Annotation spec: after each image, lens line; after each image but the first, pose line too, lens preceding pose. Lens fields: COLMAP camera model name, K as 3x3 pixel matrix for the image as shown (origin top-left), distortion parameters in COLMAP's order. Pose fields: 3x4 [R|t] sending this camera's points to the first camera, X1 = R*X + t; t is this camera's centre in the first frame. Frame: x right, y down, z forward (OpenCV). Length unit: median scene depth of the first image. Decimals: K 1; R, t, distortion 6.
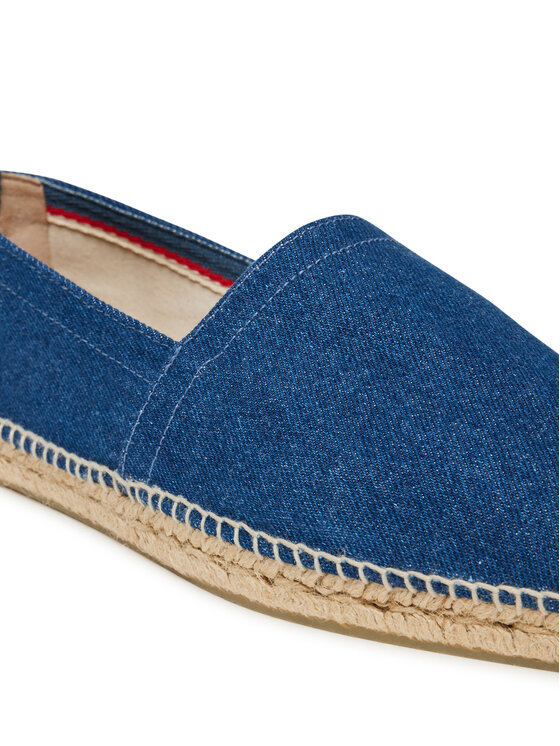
lens RADIAL K [[1642.2, 0, 280.0], [0, 1642.2, 373.0], [0, 0, 1]] dist [-0.003031, 0.111286]
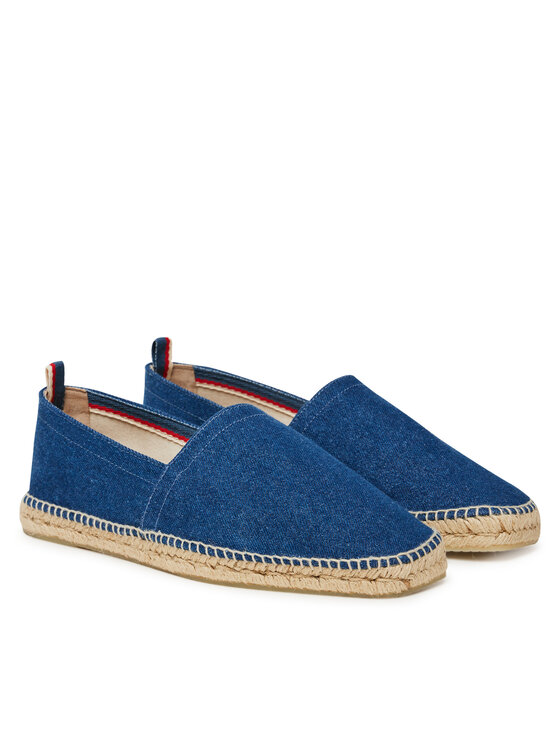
lens RADIAL K [[2203.1, 0, 280.0], [0, 2203.1, 373.0], [0, 0, 1]] dist [-1.095345, 0.158926]
pose [[0.999180, -0.029044, 0.028197, 0.007905], [0.032091, 0.992914, -0.114424, 0.199747], [-0.024674, 0.115236, 0.993032, -1.901494]]
